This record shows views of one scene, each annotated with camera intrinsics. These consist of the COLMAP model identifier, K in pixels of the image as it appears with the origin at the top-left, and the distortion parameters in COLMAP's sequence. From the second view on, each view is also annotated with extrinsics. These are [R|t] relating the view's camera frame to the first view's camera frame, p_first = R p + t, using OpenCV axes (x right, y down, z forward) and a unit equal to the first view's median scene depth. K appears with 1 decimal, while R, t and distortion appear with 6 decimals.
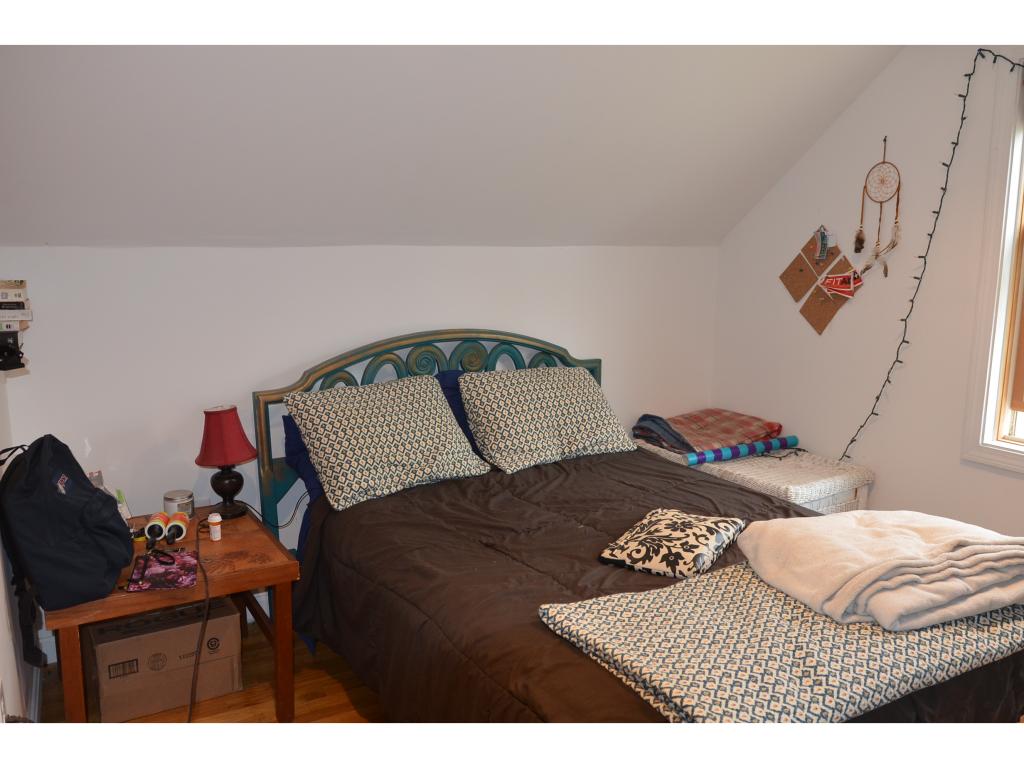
lens RADIAL K [[811.0, 0, 512.0], [0, 811.0, 384.0], [0, 0, 1]] dist [-0.090519, 0.076787]
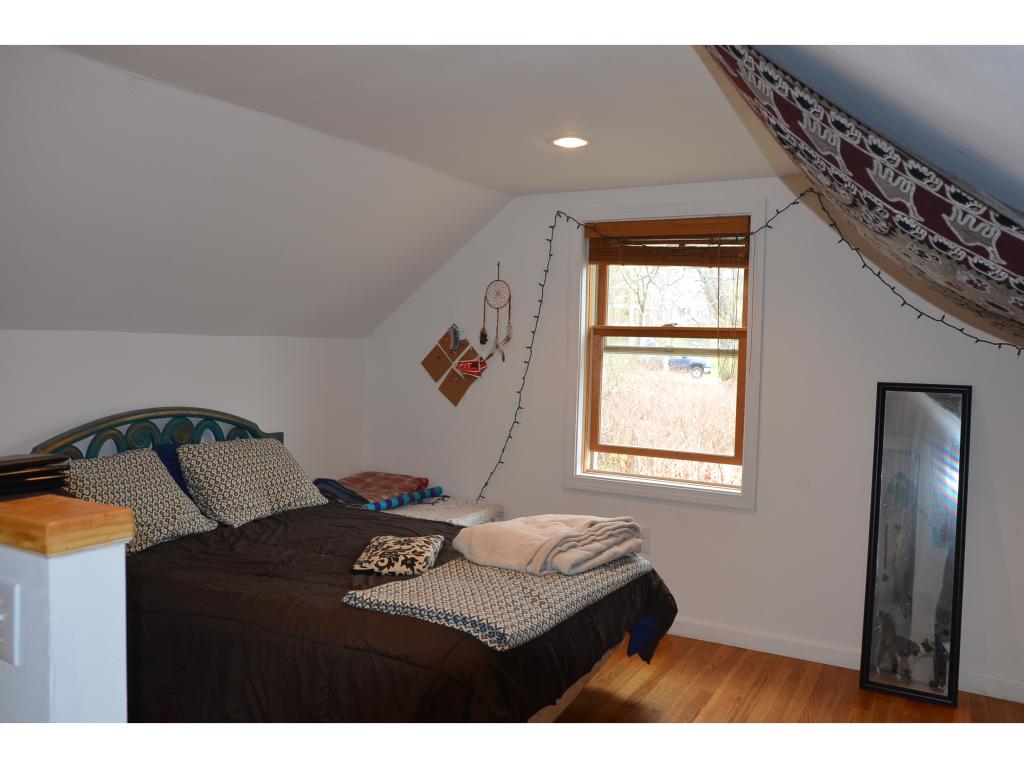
lens RADIAL K [[811.0, 0, 512.0], [0, 811.0, 384.0], [0, 0, 1]] dist [-0.090519, 0.076787]
pose [[0.856719, -0.005748, 0.515751, -0.250121], [0.065952, 0.992950, -0.098488, 0.044297], [-0.511549, 0.118392, 0.851059, -0.203728]]
